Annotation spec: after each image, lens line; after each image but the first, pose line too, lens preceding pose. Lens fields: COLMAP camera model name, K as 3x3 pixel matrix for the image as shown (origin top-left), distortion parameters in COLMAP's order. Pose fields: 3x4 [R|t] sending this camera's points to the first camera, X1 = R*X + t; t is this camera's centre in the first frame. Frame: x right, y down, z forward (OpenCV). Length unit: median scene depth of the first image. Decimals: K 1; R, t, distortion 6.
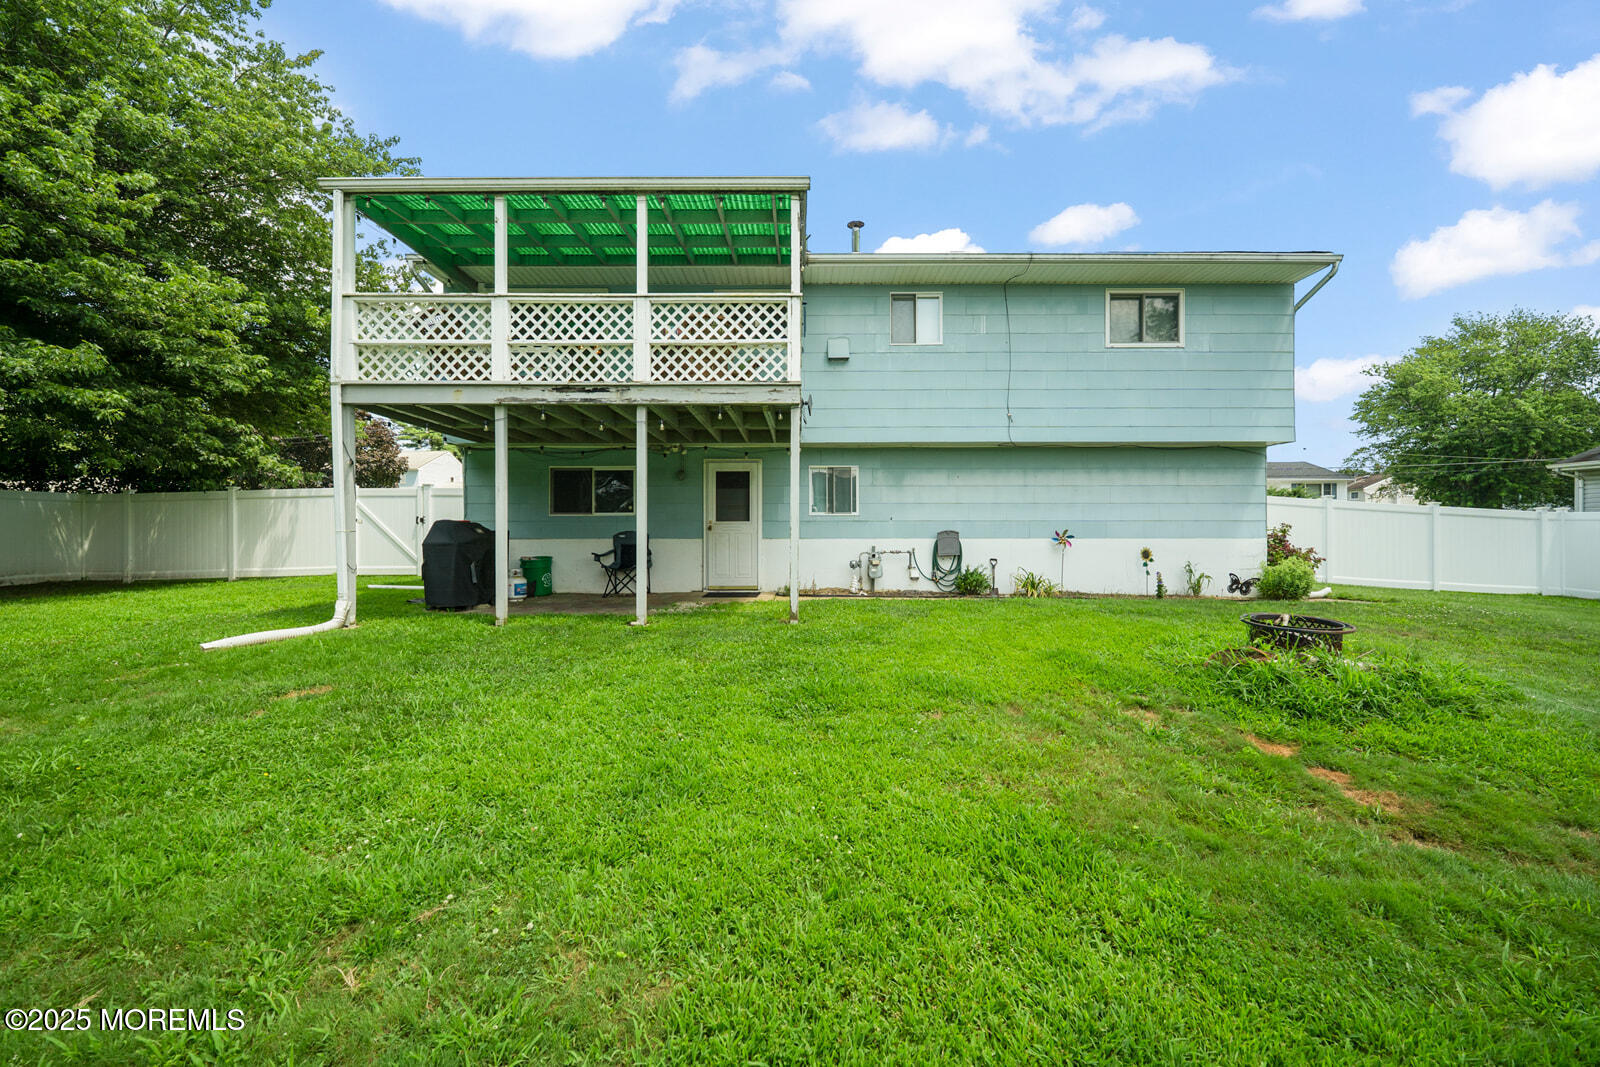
lens RADIAL K [[672.4, 0, 800.0], [0, 672.4, 533.5], [0, 0, 1]] dist [-0.001924, -0.000219]
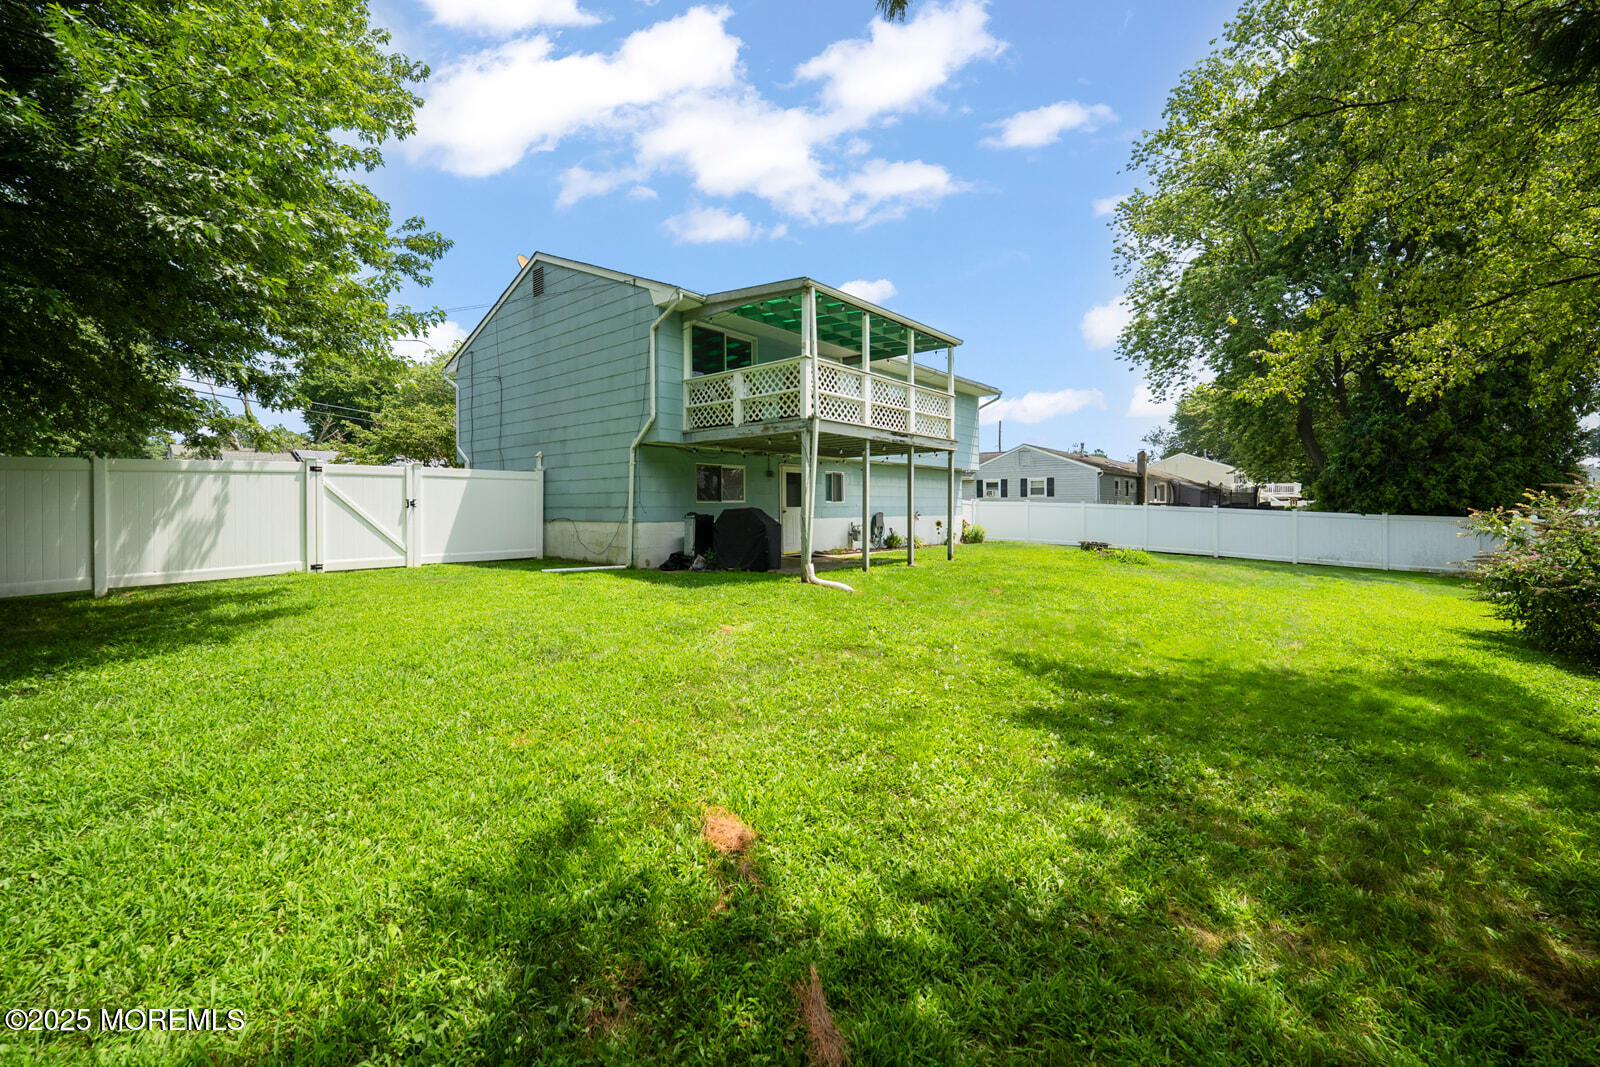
lens RADIAL K [[651.0, 0, 802.5], [0, 651.0, 530.3], [0, 0, 1]] dist [-0.002753, -0.000687]
pose [[0.656763, -0.026732, 0.753623, -1.344623], [0.001514, 0.999416, 0.034131, -0.016918], [-0.754096, -0.021275, 0.656420, 0.047324]]
